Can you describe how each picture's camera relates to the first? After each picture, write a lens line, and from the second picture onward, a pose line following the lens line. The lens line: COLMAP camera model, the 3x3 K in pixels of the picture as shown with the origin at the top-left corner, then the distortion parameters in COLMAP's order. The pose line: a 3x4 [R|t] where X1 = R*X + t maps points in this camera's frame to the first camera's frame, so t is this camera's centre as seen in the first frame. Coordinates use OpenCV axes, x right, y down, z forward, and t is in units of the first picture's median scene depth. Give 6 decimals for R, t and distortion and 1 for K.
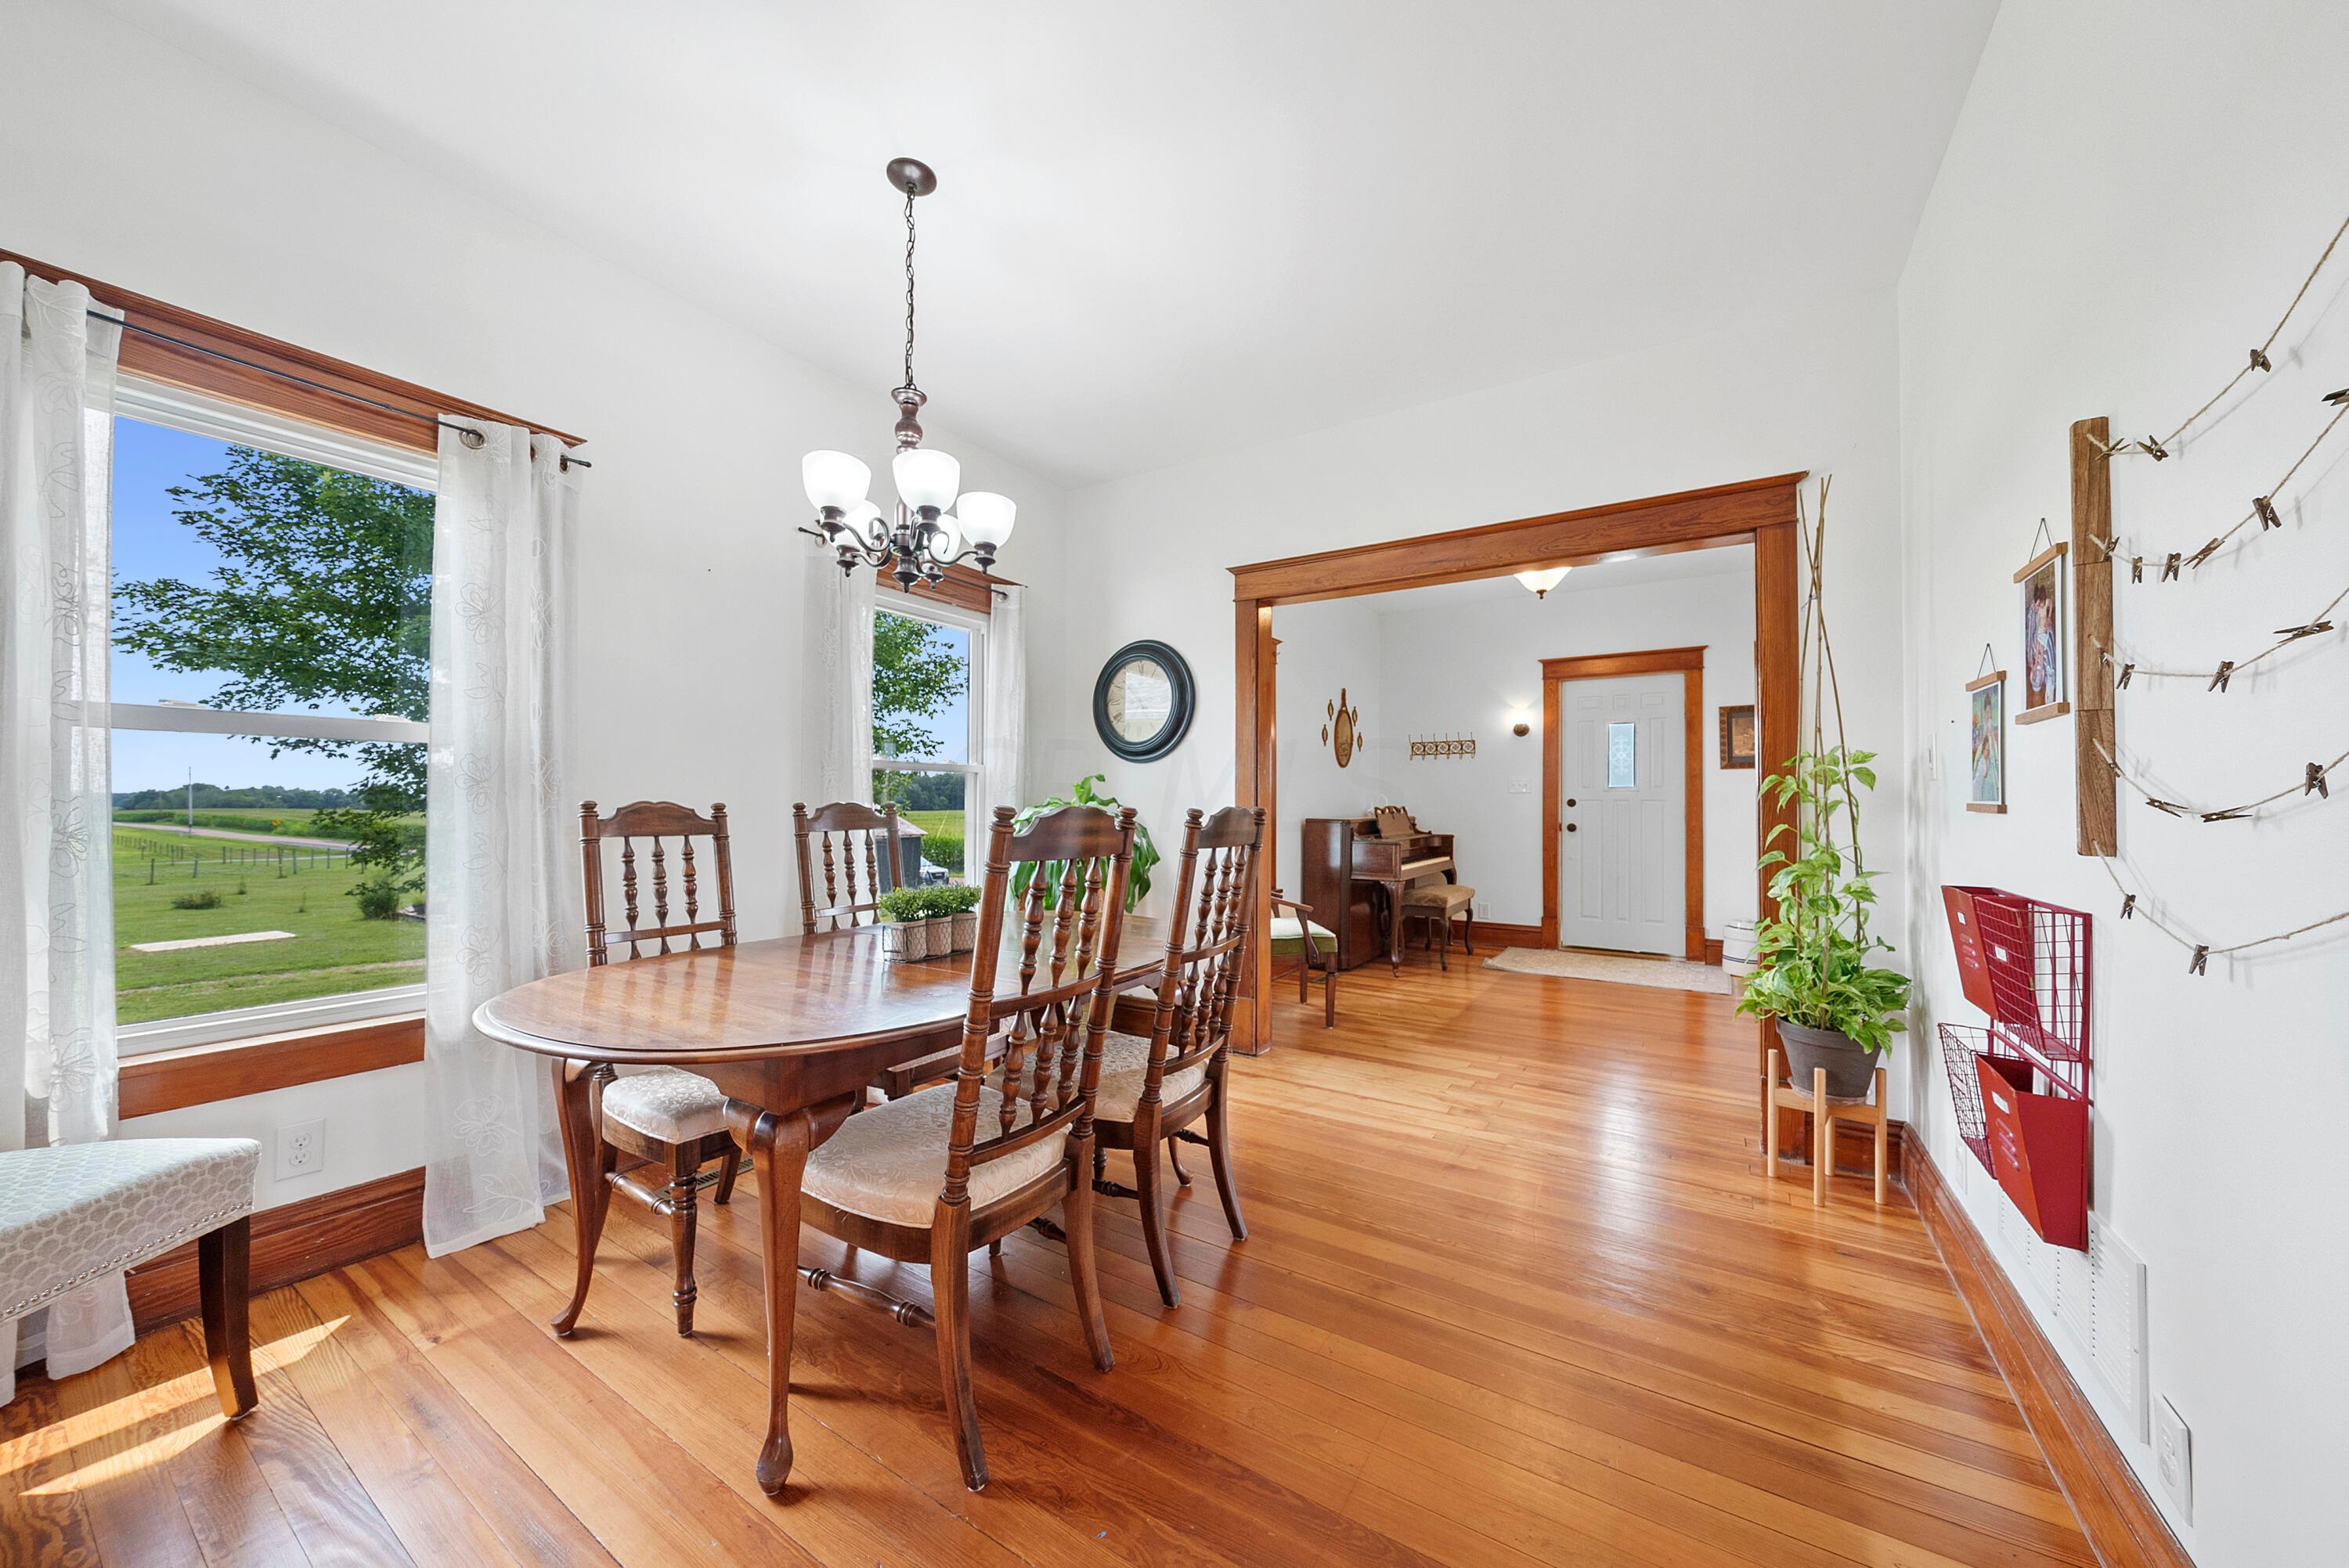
lens RADIAL K [[820.4, 0, 1182.0], [0, 820.4, 791.8], [0, 0, 1]] dist [0.001539, 0.001453]
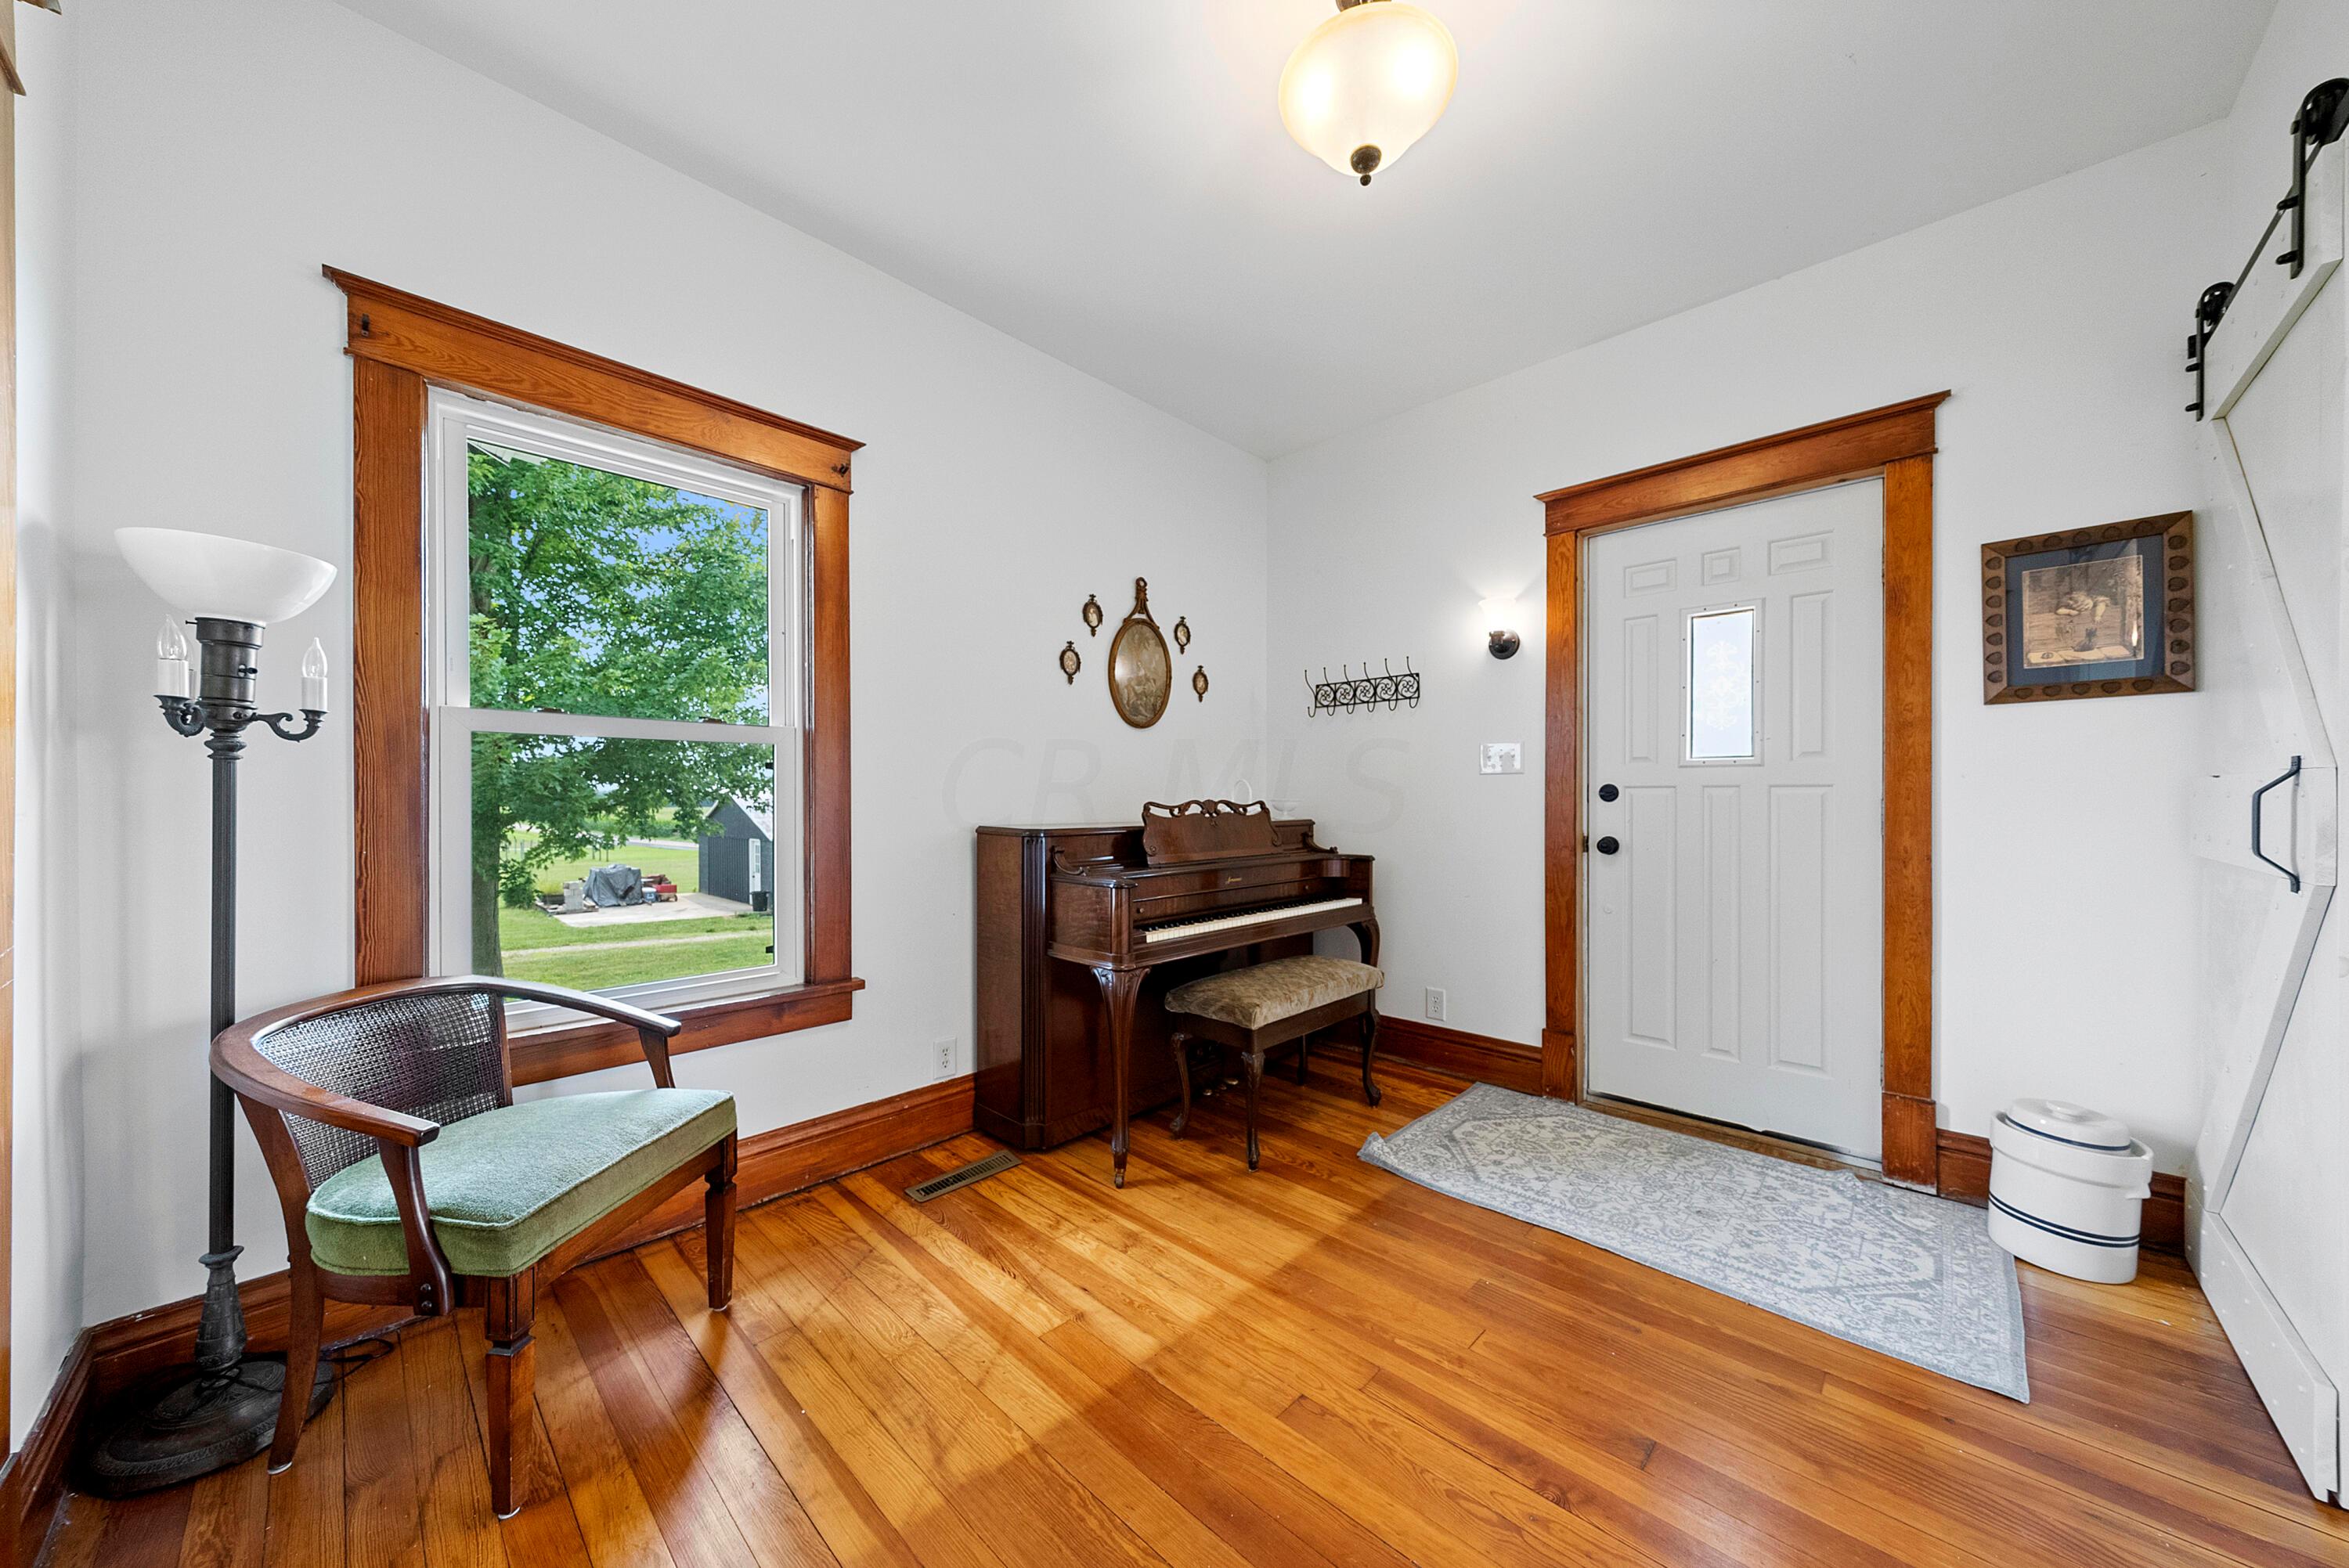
lens RADIAL K [[820.4, 0, 1156.8], [0, 820.4, 801.2], [0, 0, 1]] dist [0.001539, 0.001453]
pose [[0.979640, -0.002050, -0.200753, 0.314217], [0.004173, 0.999940, 0.010152, 0.012498], [0.200720, -0.010783, 0.979589, 0.484809]]
